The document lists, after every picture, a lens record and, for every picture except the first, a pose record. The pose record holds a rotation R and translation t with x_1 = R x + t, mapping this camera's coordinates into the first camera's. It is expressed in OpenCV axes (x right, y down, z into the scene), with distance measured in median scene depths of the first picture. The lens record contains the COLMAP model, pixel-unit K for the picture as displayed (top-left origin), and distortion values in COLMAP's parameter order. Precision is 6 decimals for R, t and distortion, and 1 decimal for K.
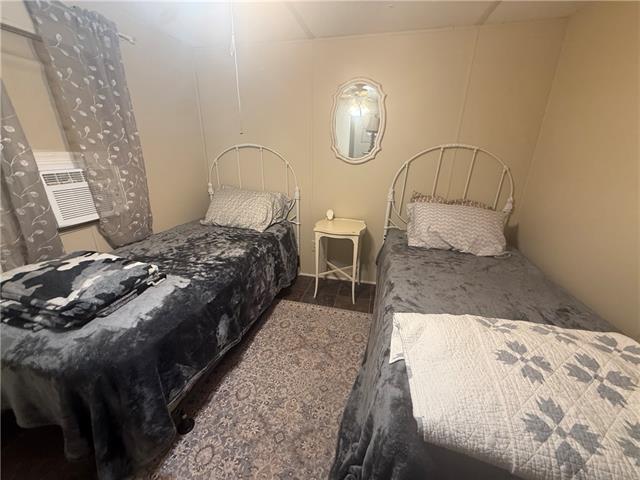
lens RADIAL K [[261.9, 0, 317.0], [0, 261.9, 241.3], [0, 0, 1]] dist [0.001989, 0.000001]
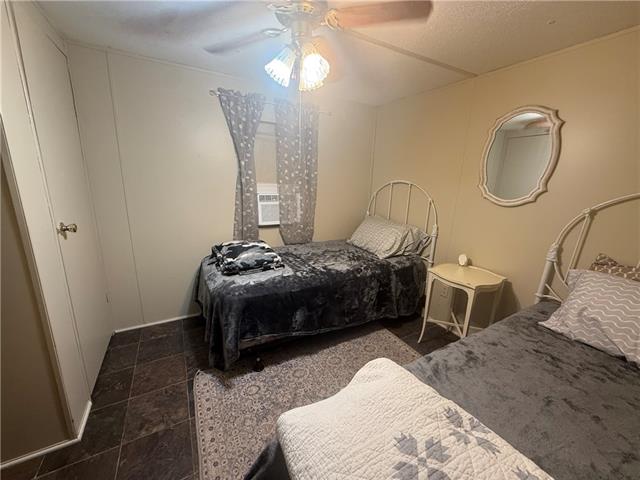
lens RADIAL K [[261.9, 0, 317.0], [0, 261.9, 241.3], [0, 0, 1]] dist [0.001989, 0.000001]
pose [[0.670739, 0.184663, -0.718338, 0.474307], [-0.267558, 0.963539, -0.002132, -0.041240], [0.691753, 0.193627, 0.695691, 0.057919]]
